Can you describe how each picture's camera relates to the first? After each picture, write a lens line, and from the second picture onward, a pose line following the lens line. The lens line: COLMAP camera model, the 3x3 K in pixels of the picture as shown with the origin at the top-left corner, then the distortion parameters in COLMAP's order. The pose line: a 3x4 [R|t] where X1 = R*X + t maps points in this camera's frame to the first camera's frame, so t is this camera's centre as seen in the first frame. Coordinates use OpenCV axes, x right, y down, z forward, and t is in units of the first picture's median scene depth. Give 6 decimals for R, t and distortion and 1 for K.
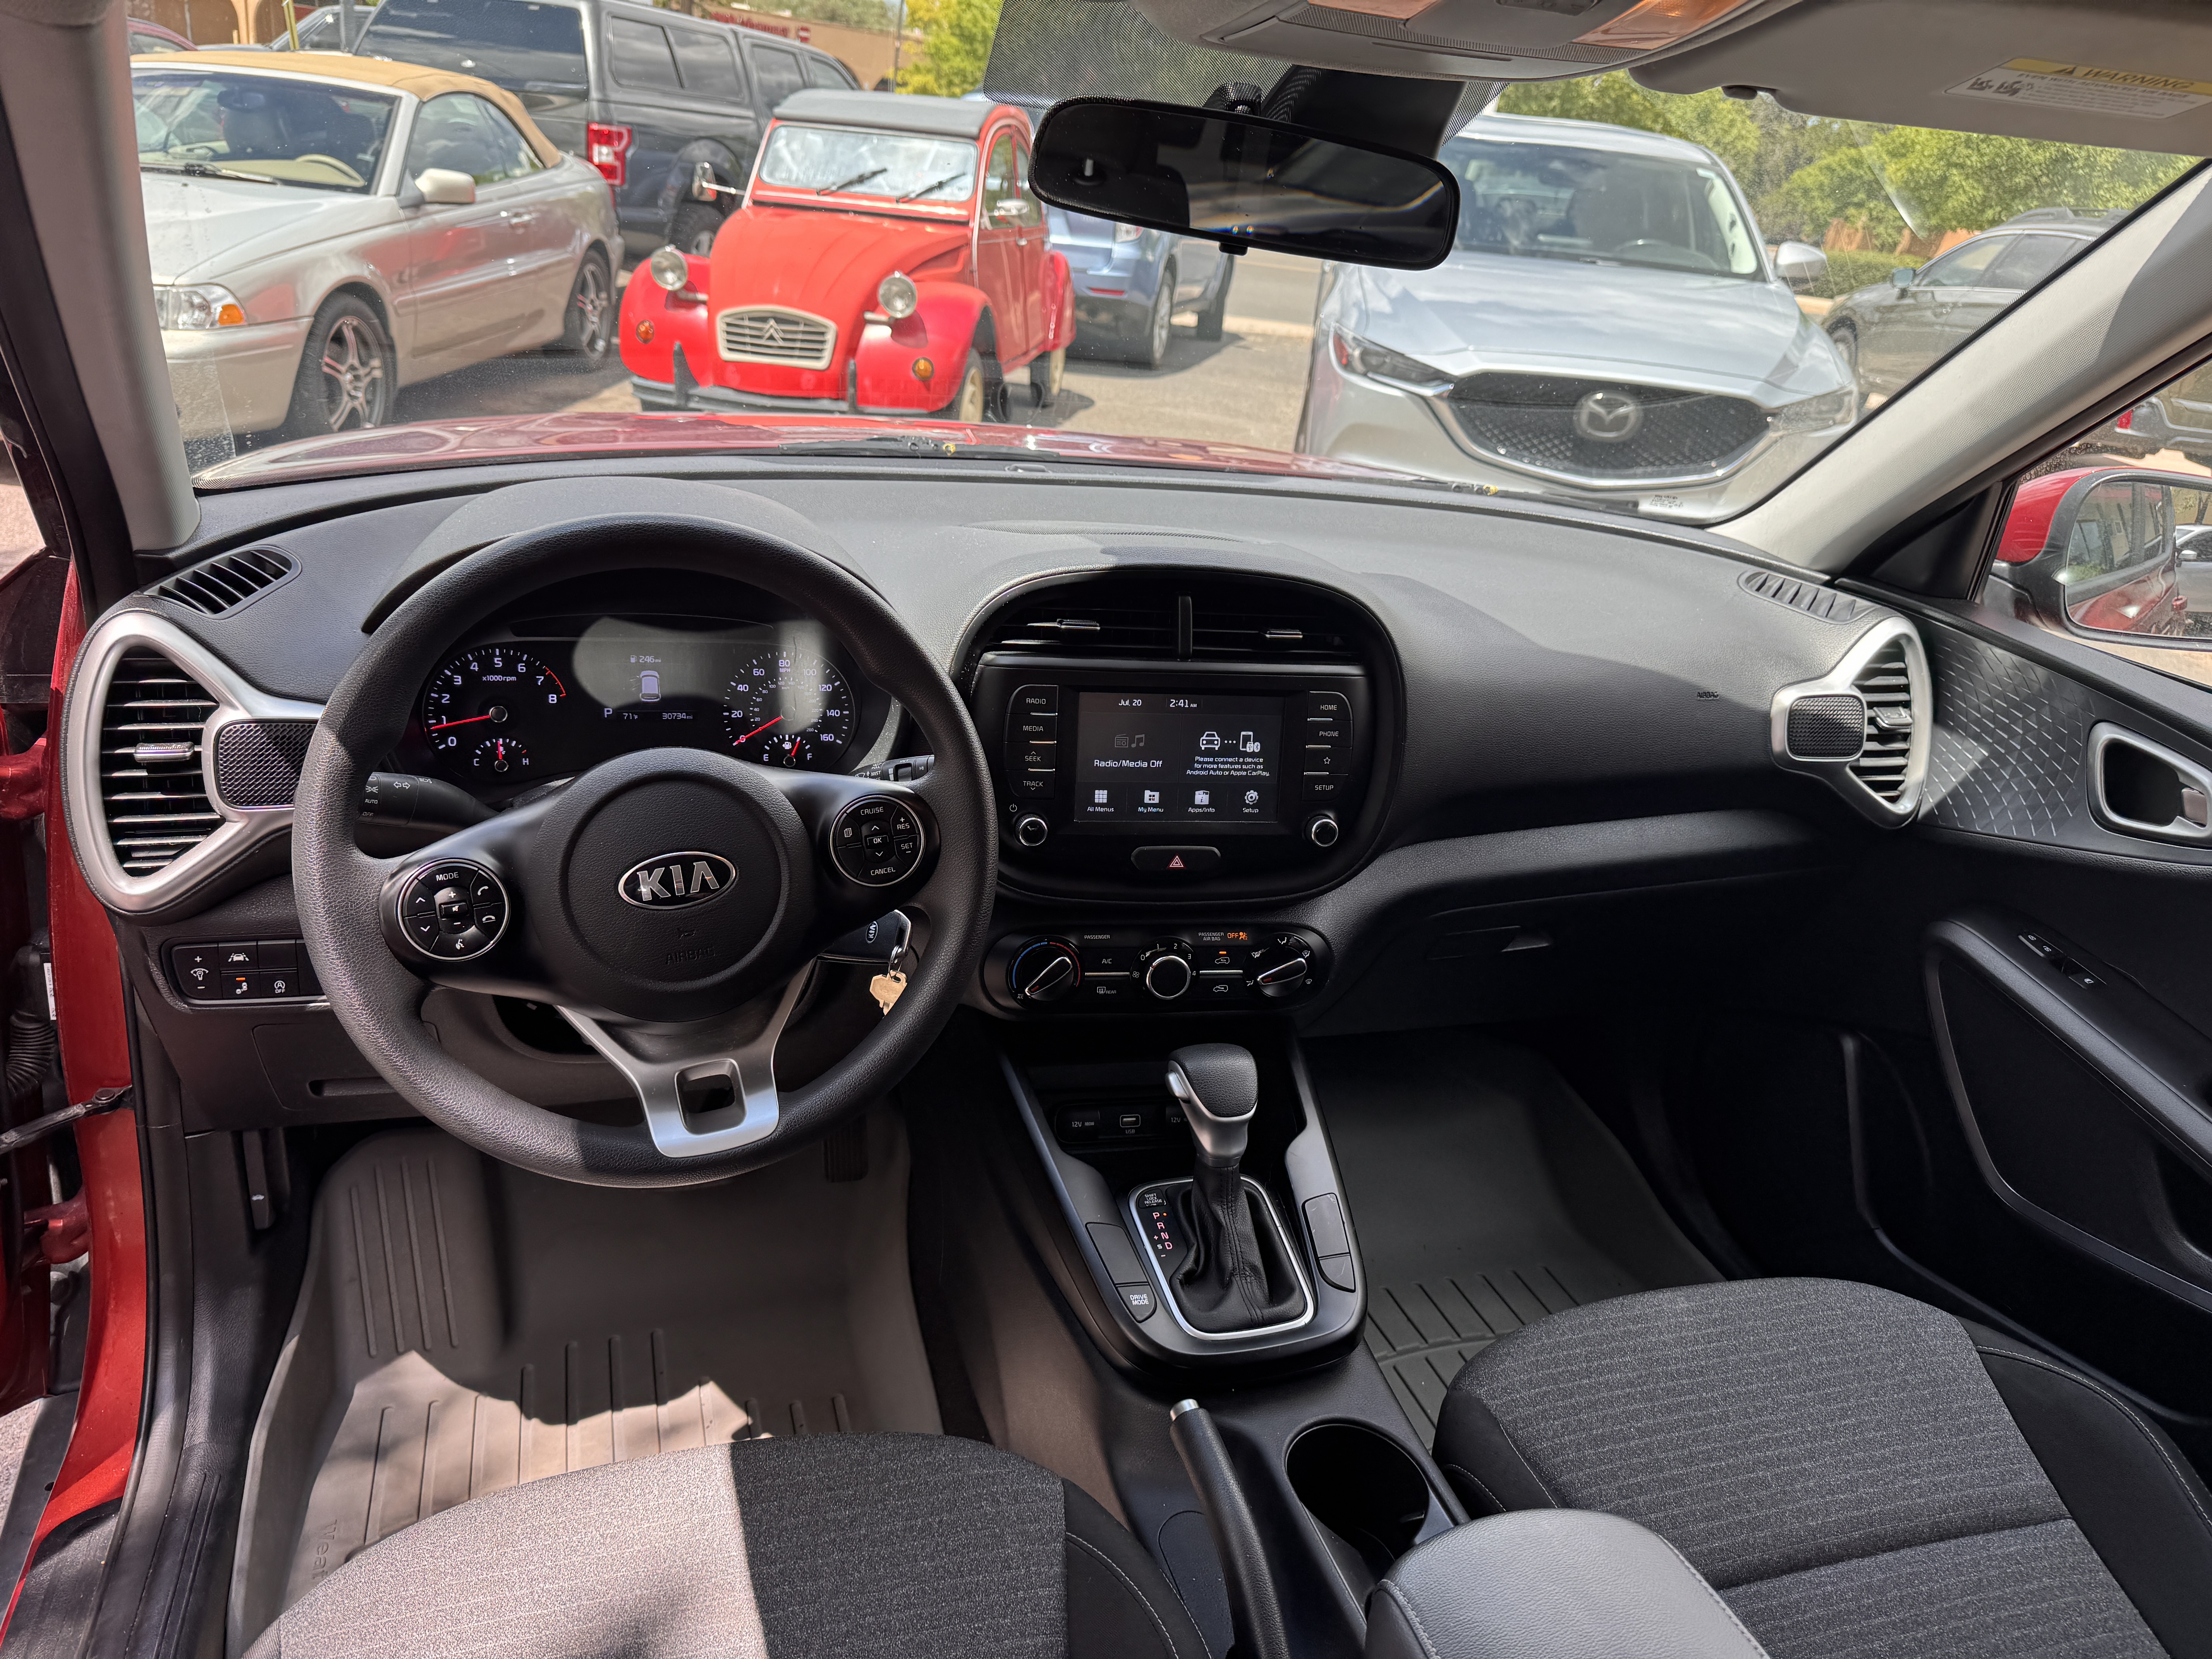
lens RADIAL K [[1552.1, 0, 1106.0], [0, 1552.1, 829.5], [0, 0, 1]] dist [0.056834, -0.089682]
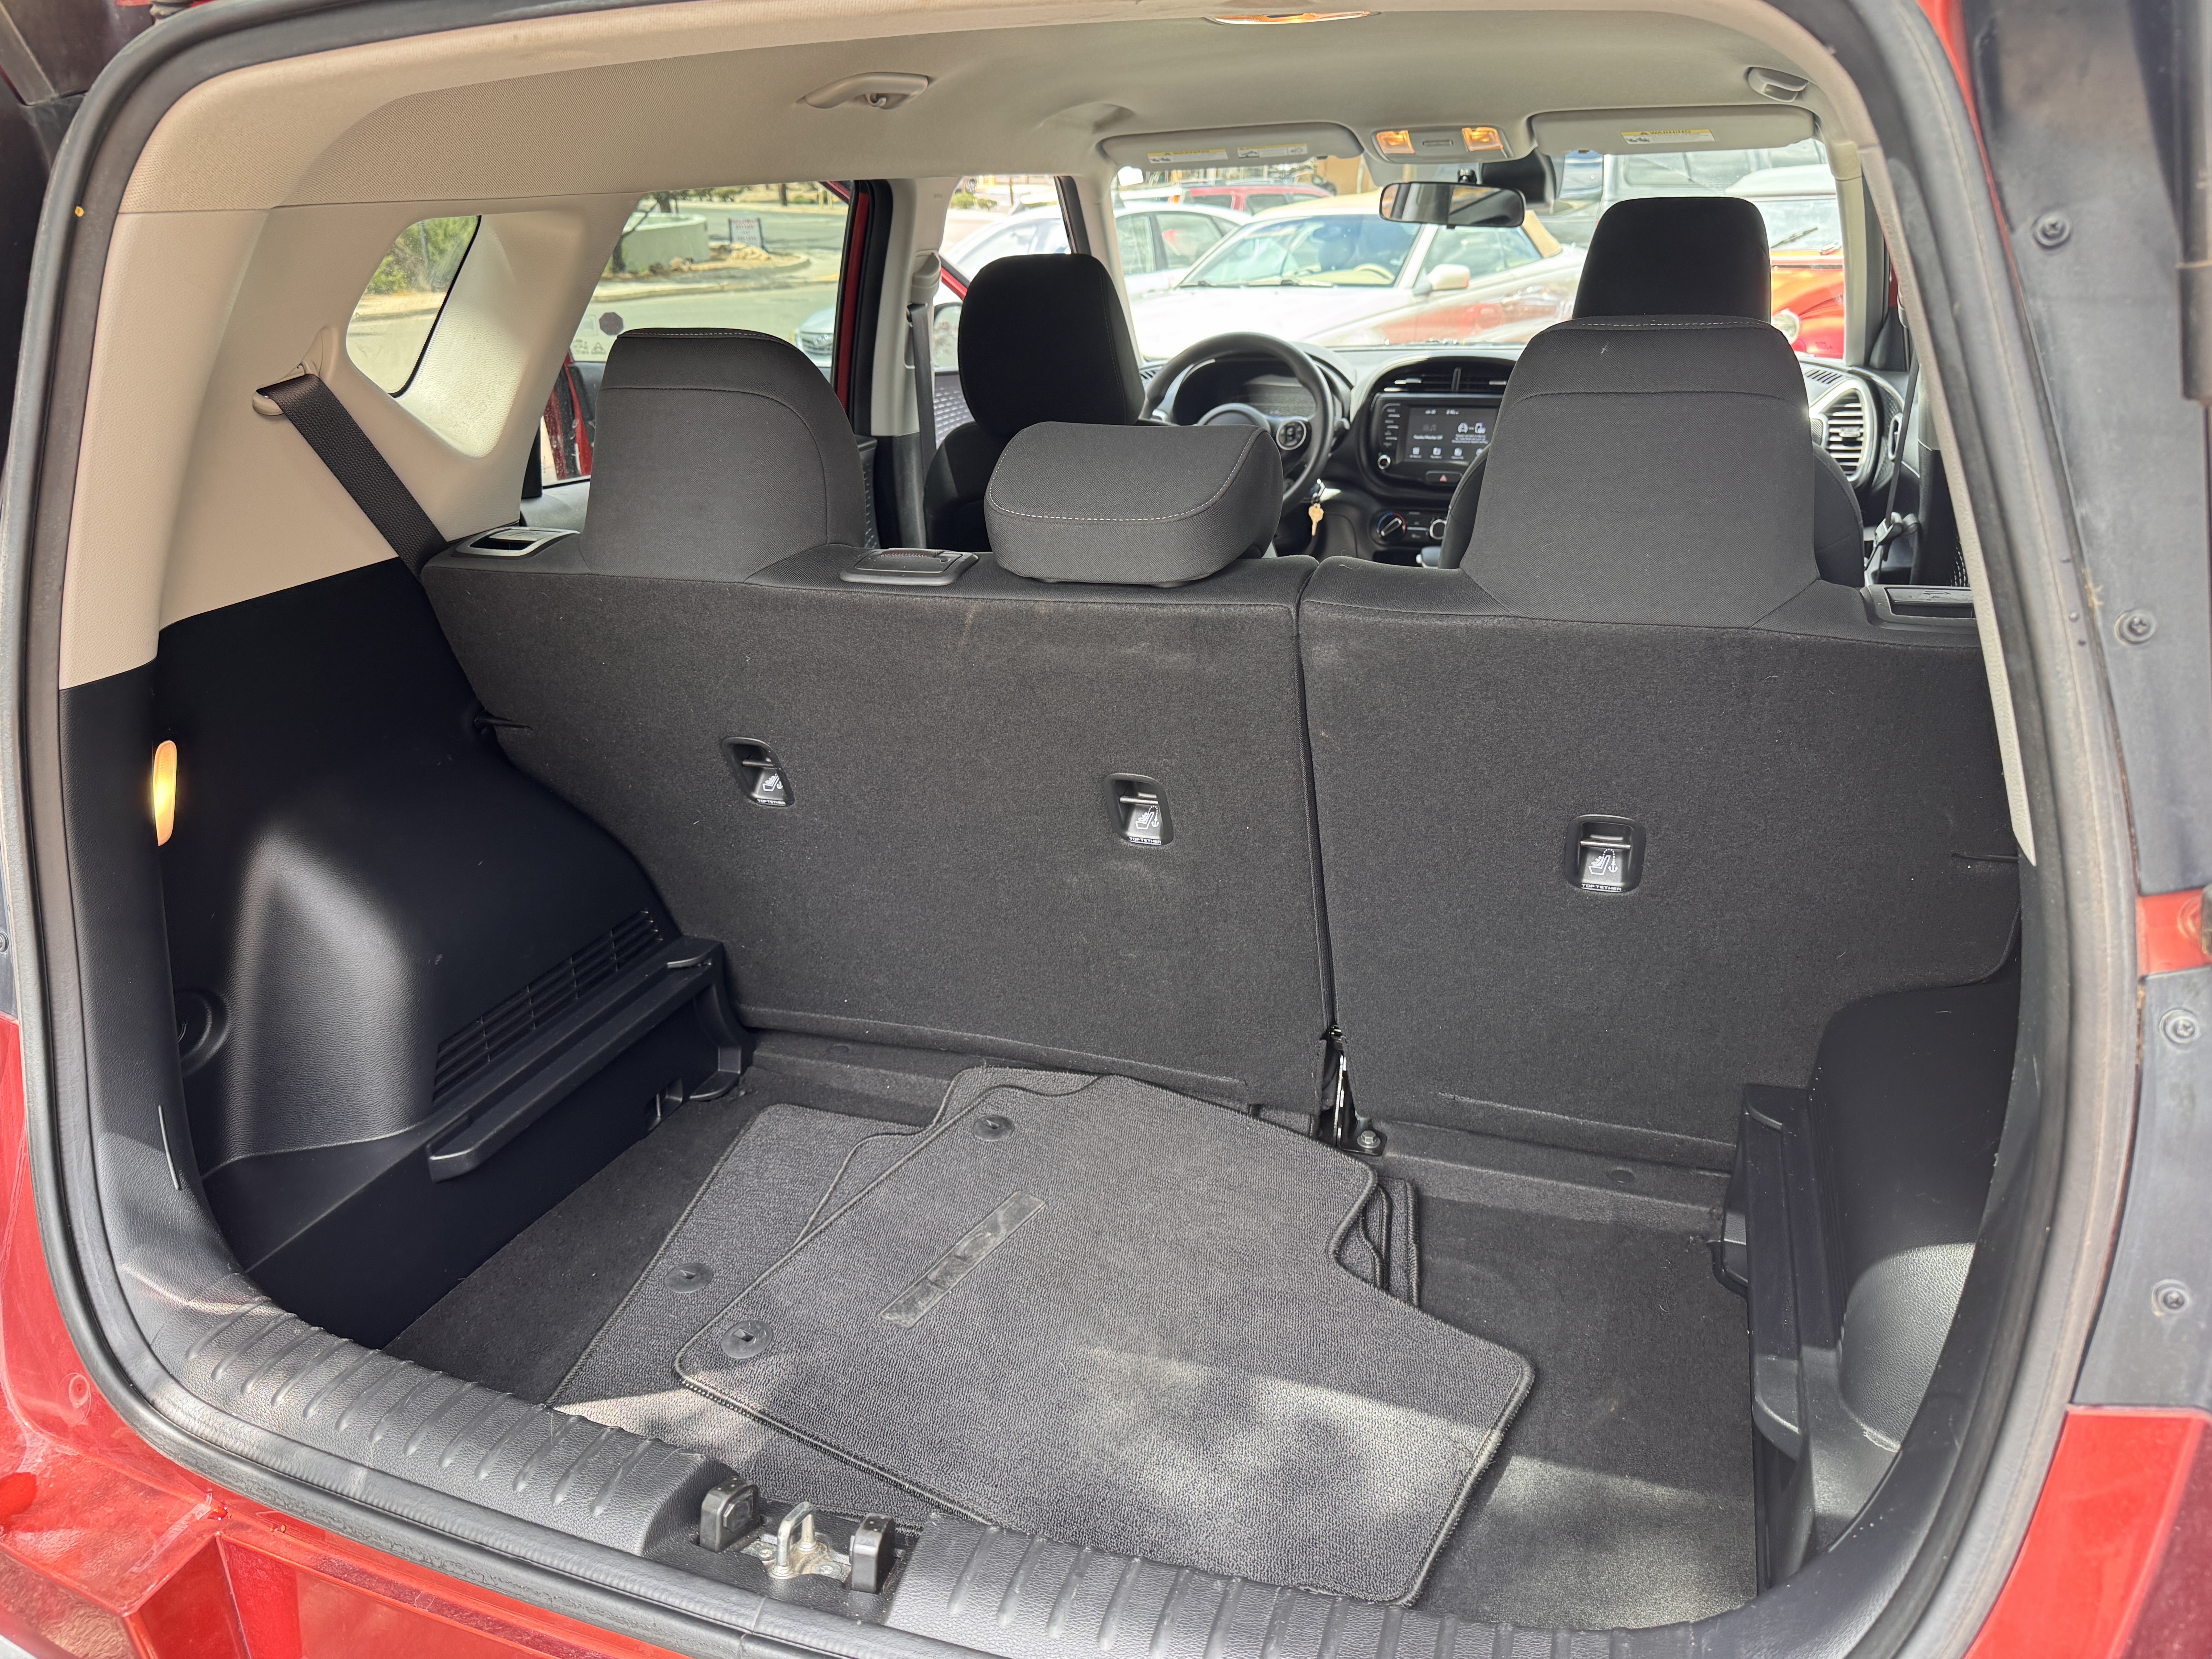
lens RADIAL K [[1565.9, 0, 1139.5], [0, 1565.9, 821.7], [0, 0, 1]] dist [0.056985, -0.085507]
pose [[0.810420, 0.110323, -0.575368, 1.049615], [-0.146758, 0.989025, -0.017072, 0.613898], [0.567170, 0.098275, 0.817717, -1.135670]]
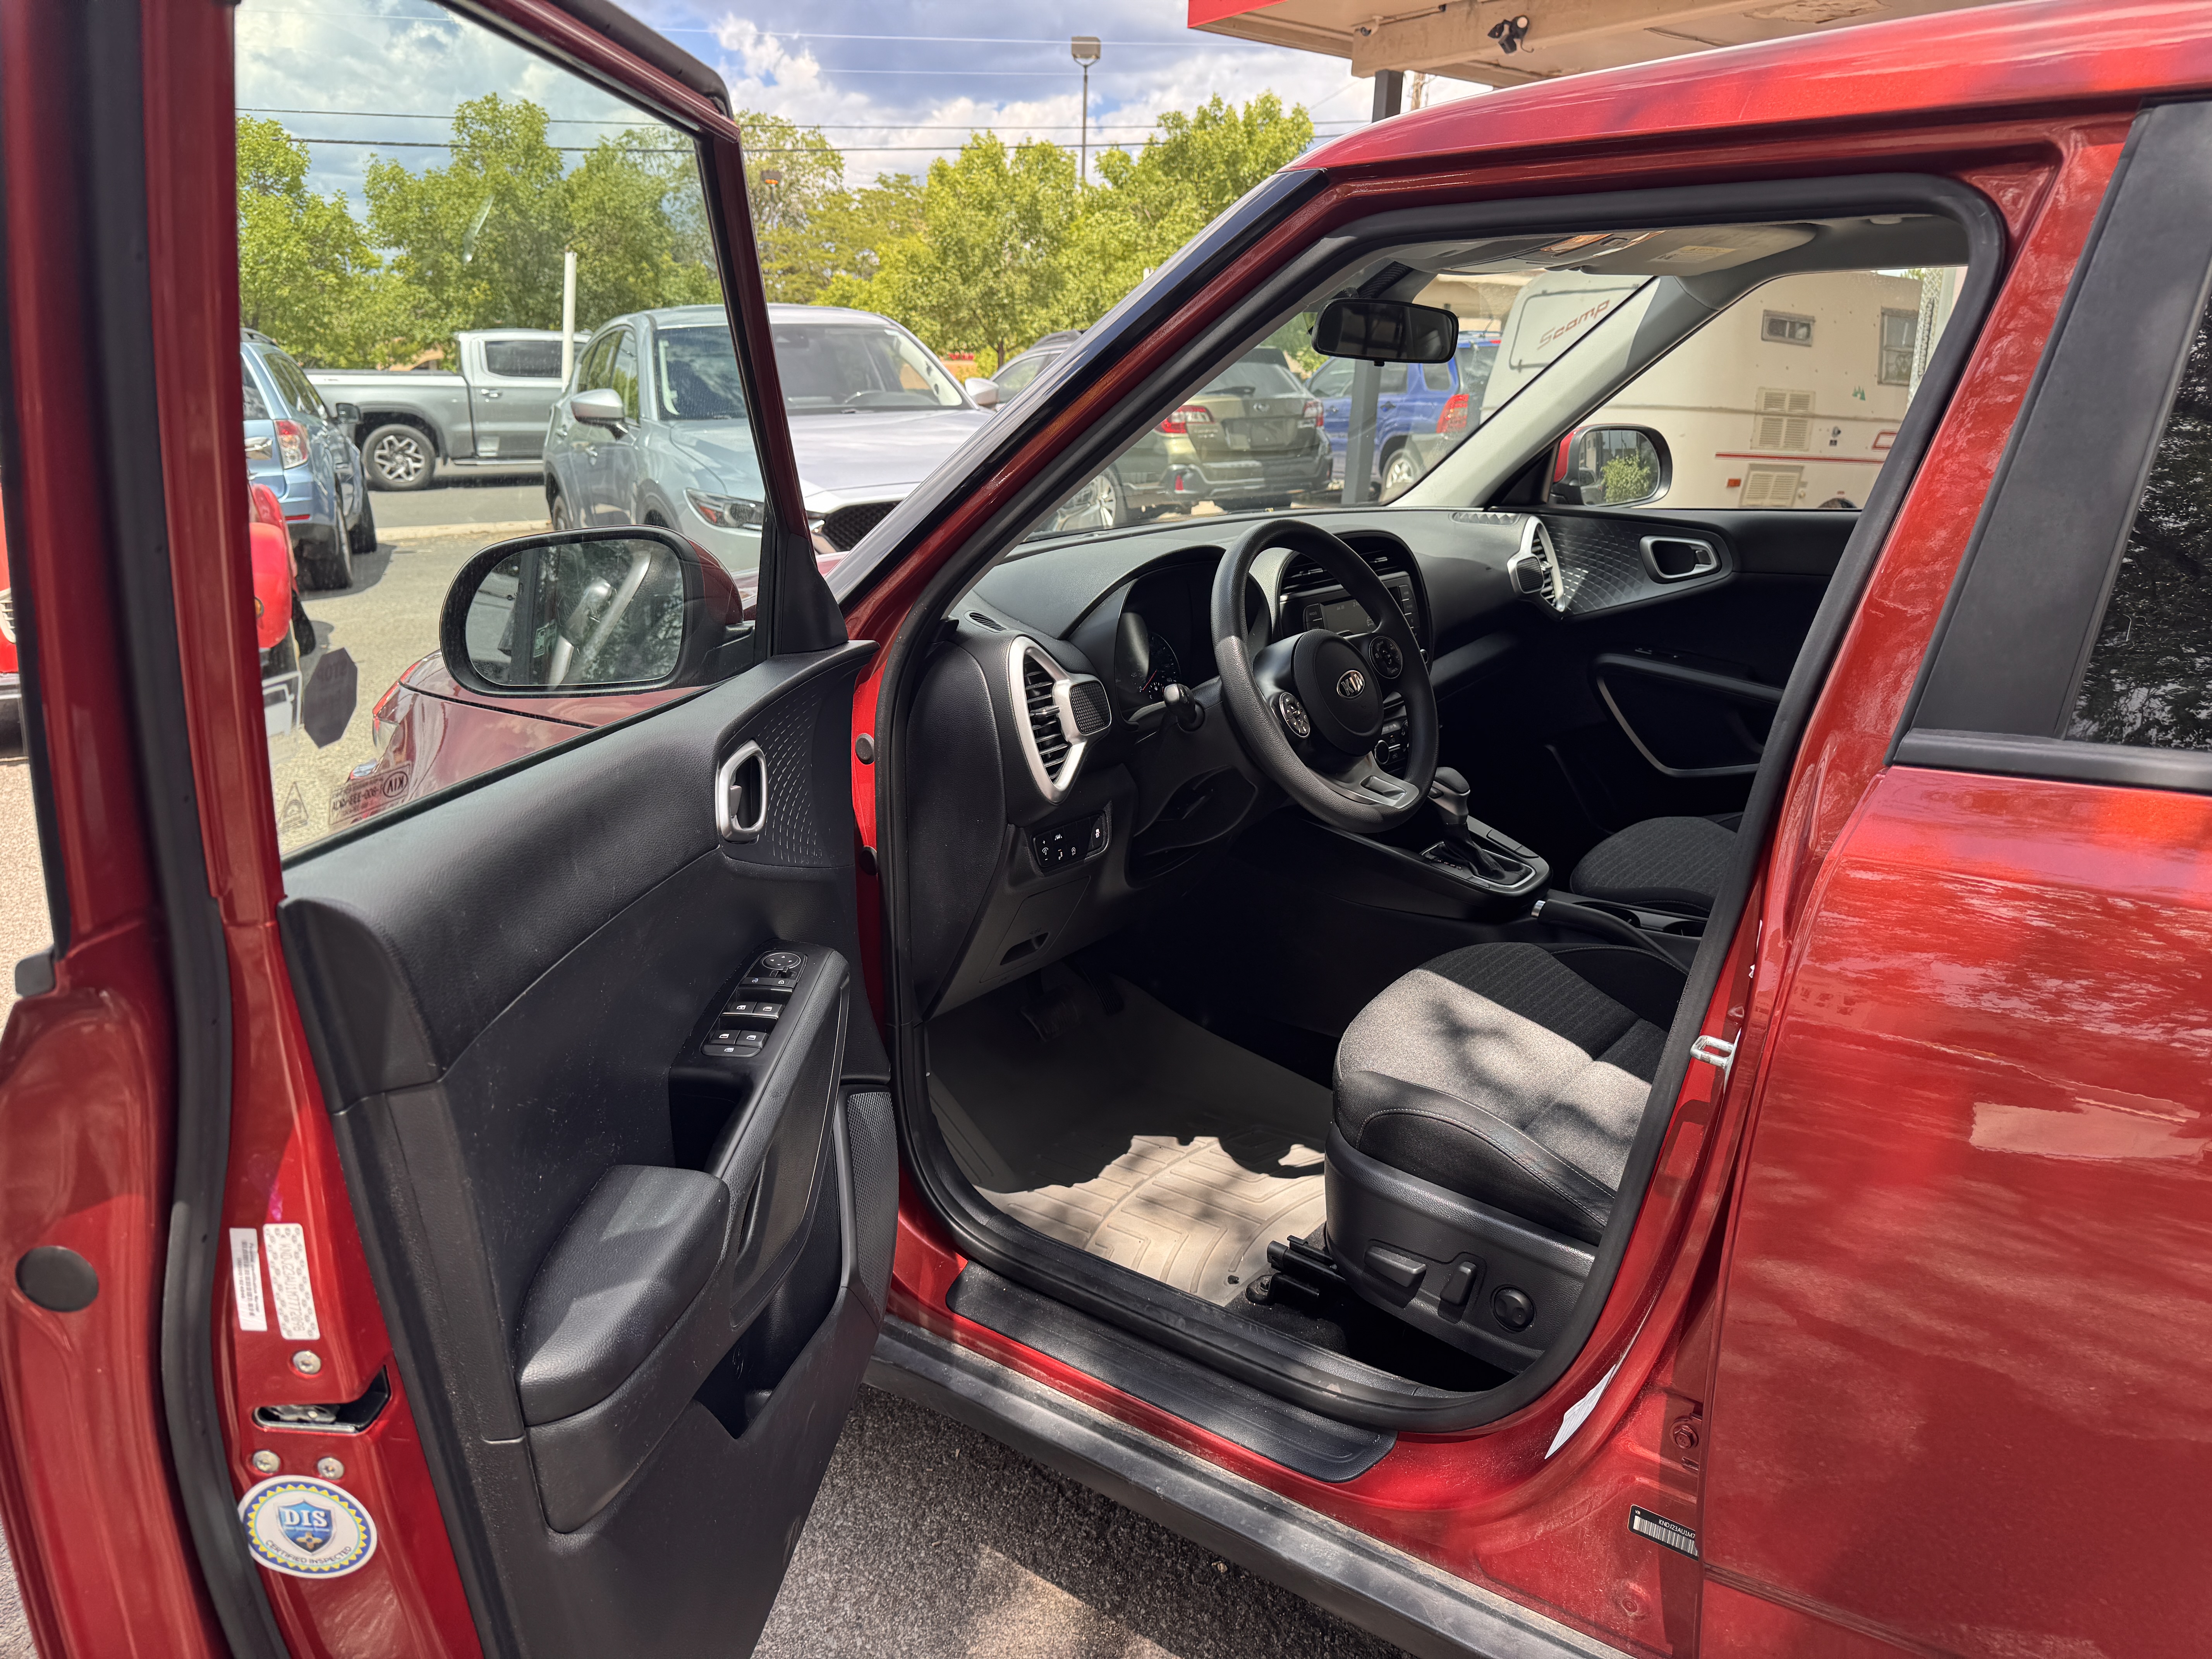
lens RADIAL K [[1579.4, 0, 1077.0], [0, 1579.4, 837.6], [0, 0, 1]] dist [0.058950, -0.136732]
pose [[0.819680, -0.274868, 0.502566, -1.064500], [0.323692, 0.946104, -0.010486, 0.081300], [-0.472597, 0.171271, 0.864475, -0.378582]]
